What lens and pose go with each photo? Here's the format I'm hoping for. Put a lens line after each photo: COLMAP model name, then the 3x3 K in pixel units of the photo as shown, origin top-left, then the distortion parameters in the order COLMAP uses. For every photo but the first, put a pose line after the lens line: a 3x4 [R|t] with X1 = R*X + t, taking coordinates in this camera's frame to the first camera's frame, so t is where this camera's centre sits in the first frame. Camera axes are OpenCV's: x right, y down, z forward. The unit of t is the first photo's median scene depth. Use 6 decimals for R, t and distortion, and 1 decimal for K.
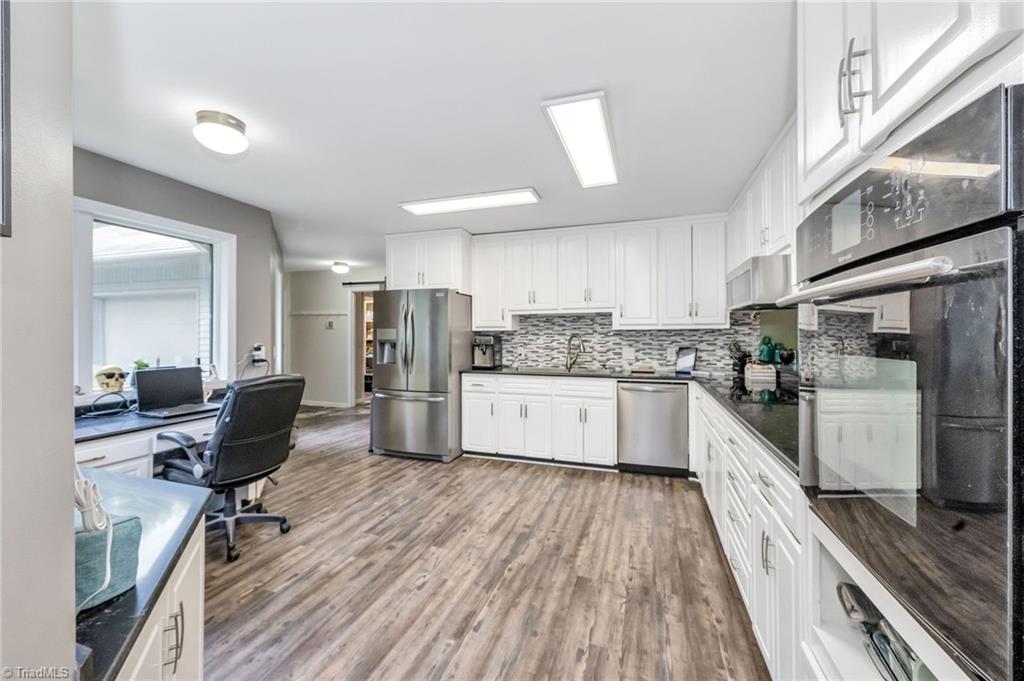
lens RADIAL K [[408.7, 0, 509.8], [0, 408.7, 337.2], [0, 0, 1]] dist [-0.001050, -0.000062]
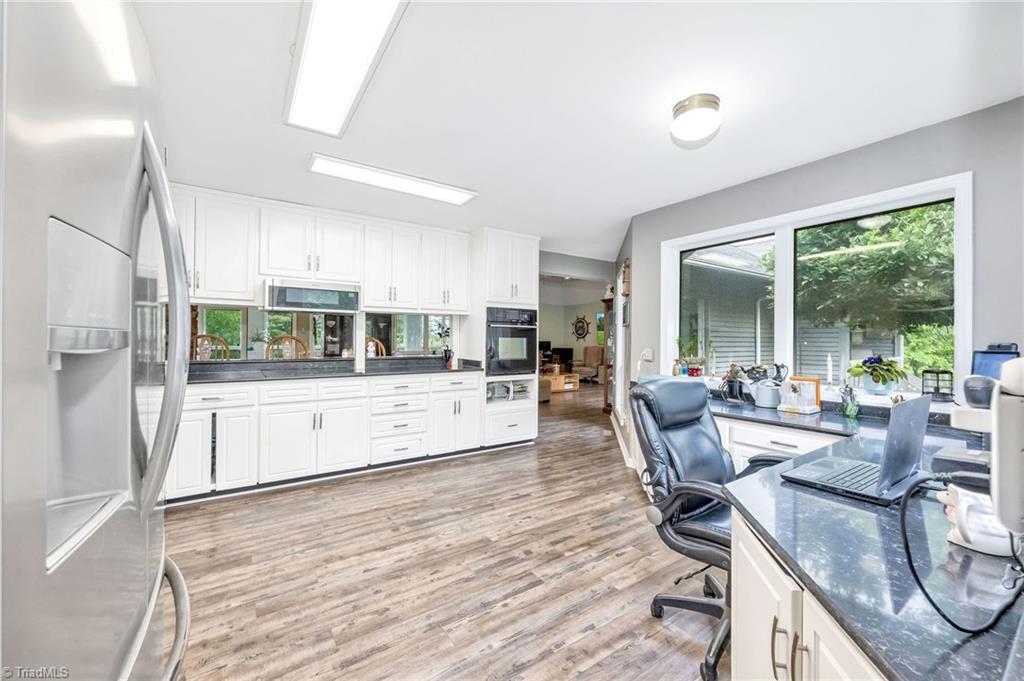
lens RADIAL K [[408.7, 0, 509.9], [0, 408.7, 337.4], [0, 0, 1]] dist [-0.001050, -0.000062]
pose [[-0.795728, -0.004520, 0.605638, -0.818789], [-0.006683, 0.999977, -0.001318, 0.014848], [-0.605618, -0.005096, -0.795739, 1.756332]]
